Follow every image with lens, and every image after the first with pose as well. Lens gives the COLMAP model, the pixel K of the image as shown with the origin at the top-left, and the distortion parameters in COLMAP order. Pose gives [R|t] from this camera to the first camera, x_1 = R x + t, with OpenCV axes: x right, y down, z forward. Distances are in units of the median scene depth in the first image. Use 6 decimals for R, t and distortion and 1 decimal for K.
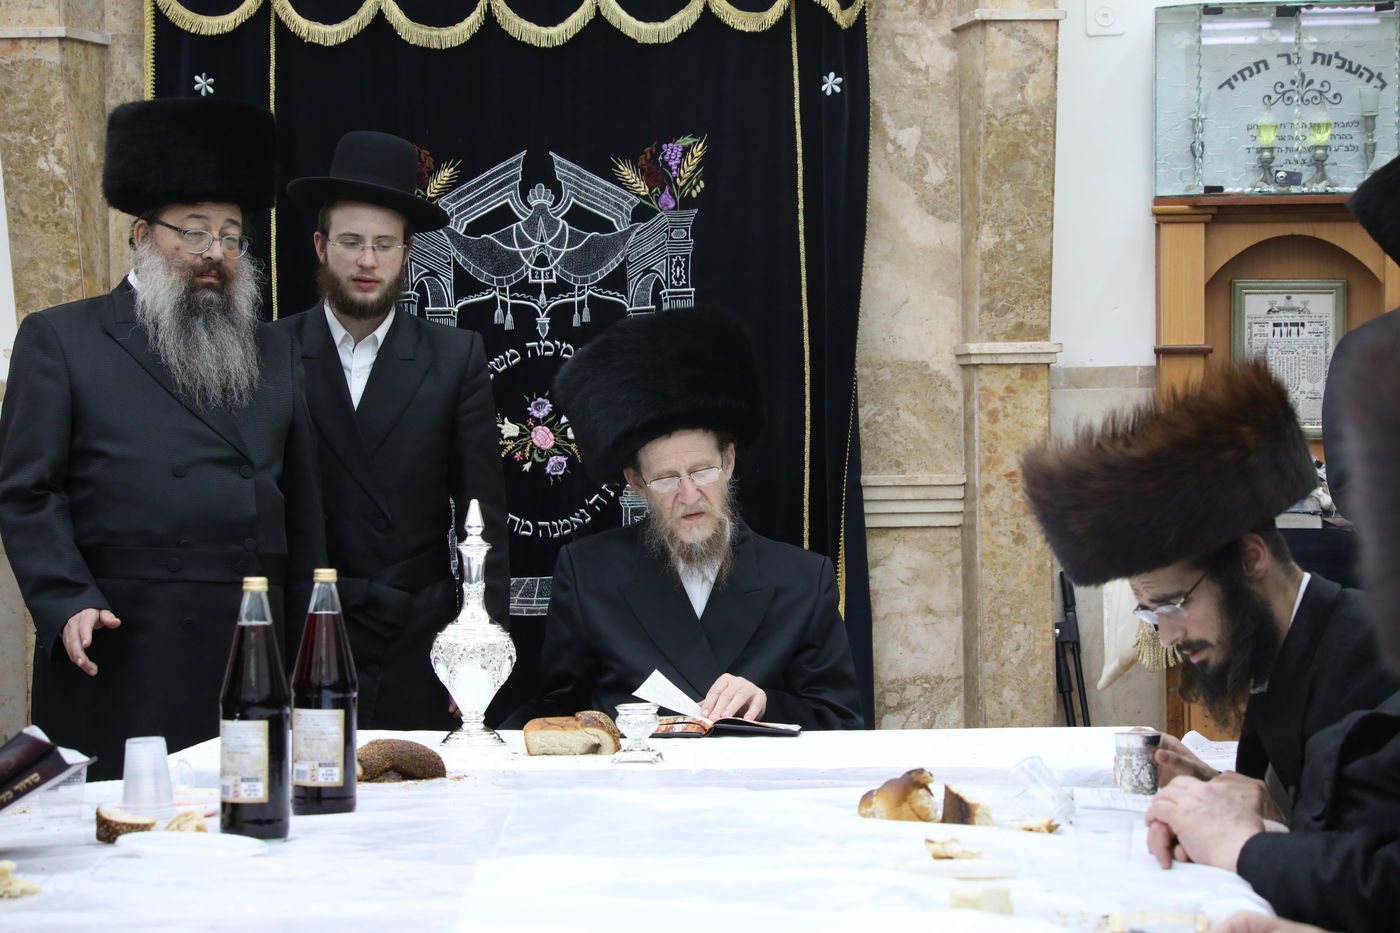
lens RADIAL K [[4141.3, 0, 700.0], [0, 4141.3, 466.5], [0, 0, 1]] dist [0.231766, 0.639219]
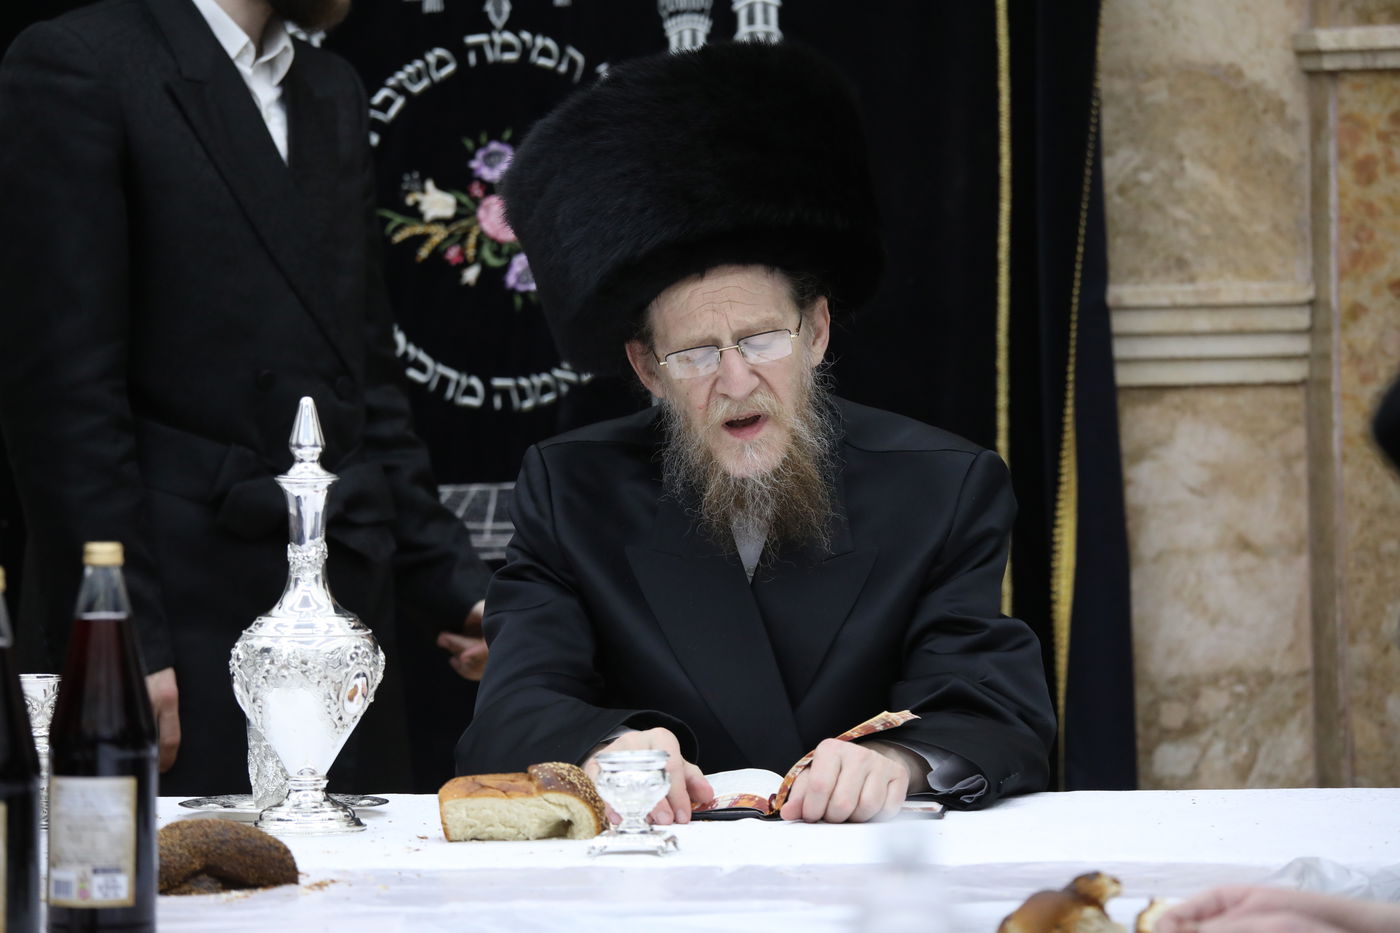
lens RADIAL K [[10184.9, 0, 700.0], [0, 10184.9, 466.5], [0, 0, 1]] dist [3.612810, -29.511954]
pose [[0.999640, -0.005691, -0.026234, 0.021112], [0.006750, 0.999158, 0.040463, -0.027881], [0.025981, -0.040626, 0.998837, -0.292510]]
